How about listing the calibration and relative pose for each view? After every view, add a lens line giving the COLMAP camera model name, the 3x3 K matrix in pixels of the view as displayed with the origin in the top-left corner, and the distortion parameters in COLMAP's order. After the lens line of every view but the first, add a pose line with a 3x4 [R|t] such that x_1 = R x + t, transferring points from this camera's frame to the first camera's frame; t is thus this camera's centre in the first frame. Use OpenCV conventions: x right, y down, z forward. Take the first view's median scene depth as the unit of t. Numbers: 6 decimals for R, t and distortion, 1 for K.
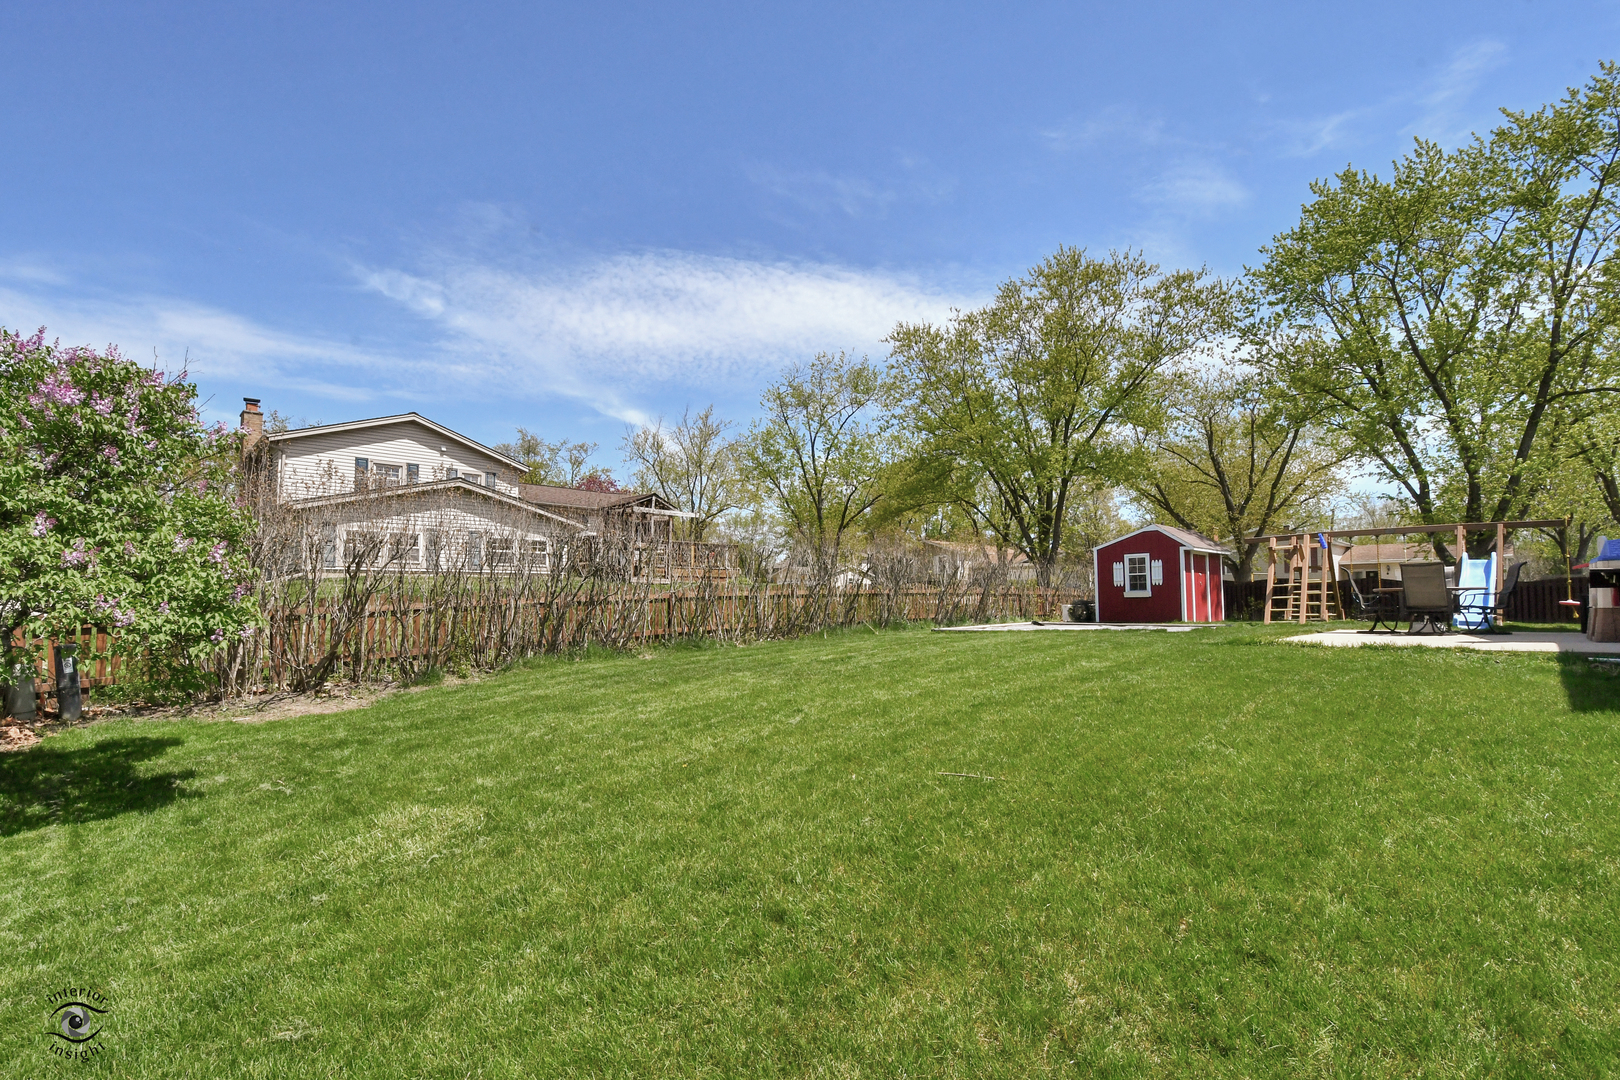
lens RADIAL K [[707.6, 0, 804.9], [0, 707.6, 557.8], [0, 0, 1]] dist [0.002651, -0.000310]
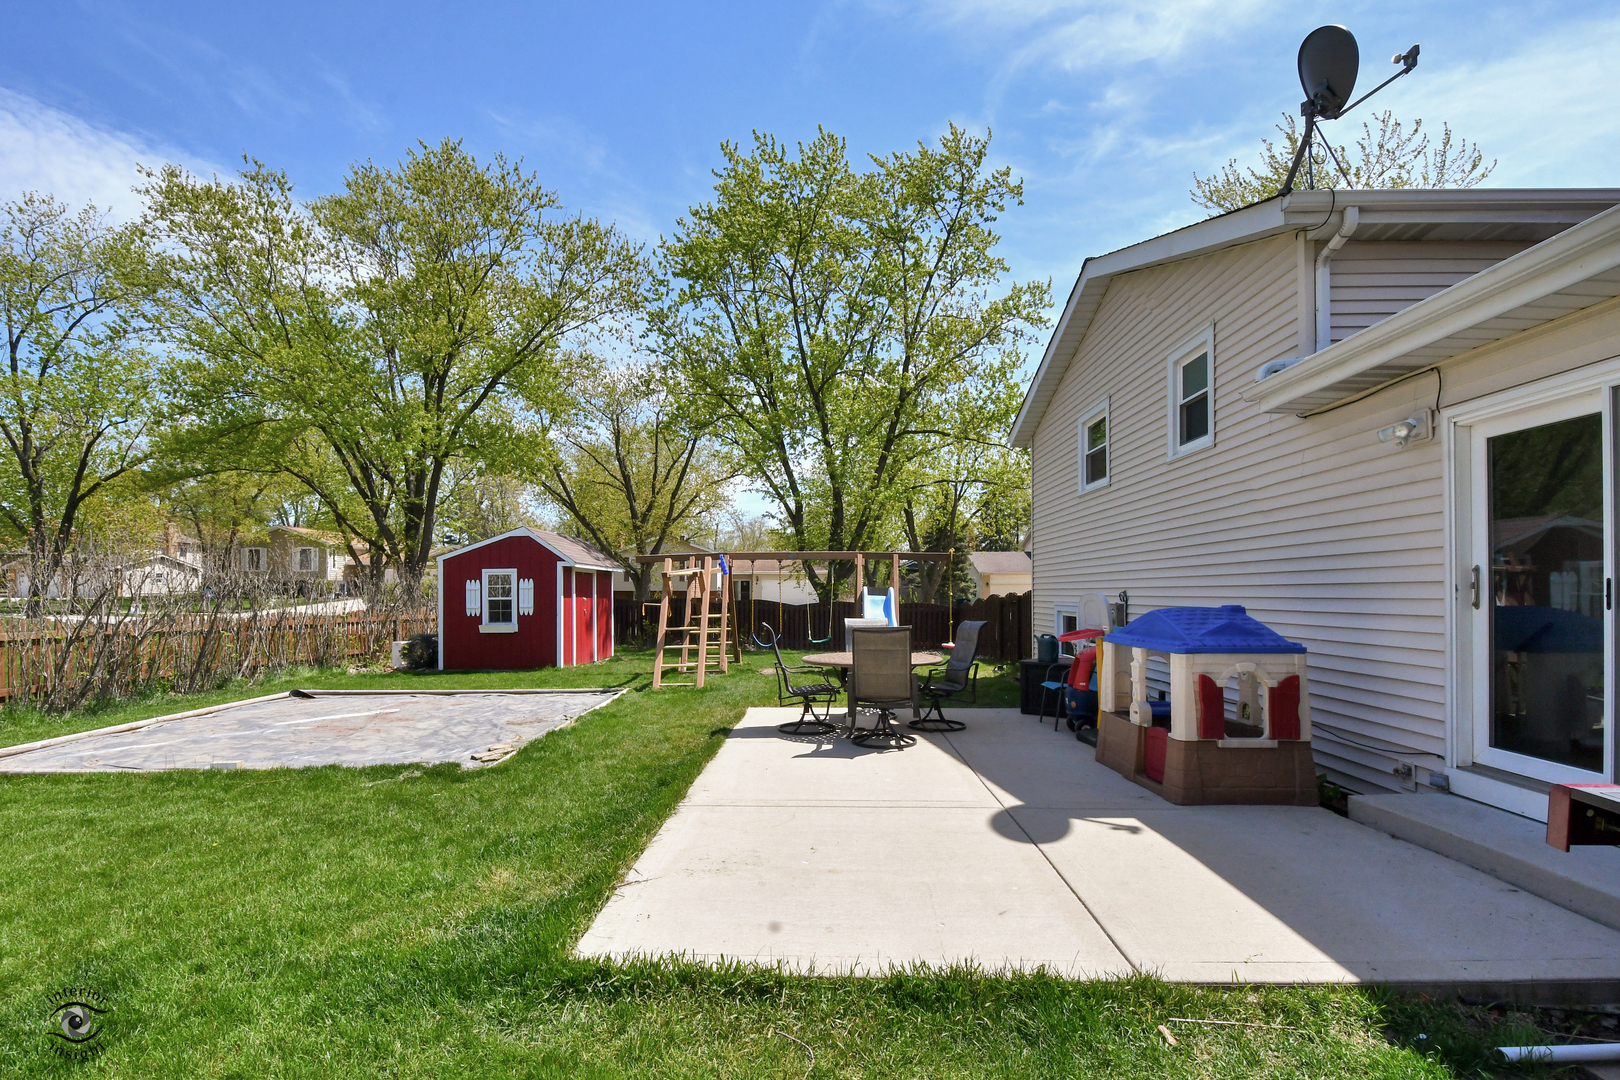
lens RADIAL K [[702.1, 0, 810.8], [0, 702.1, 580.0], [0, 0, 1]] dist [-0.011355, -0.000448]
pose [[0.709730, 0.017283, 0.704262, 0.154622], [-0.042575, 0.998924, 0.018392, -0.015078], [-0.703186, -0.043037, 0.709702, 0.232284]]
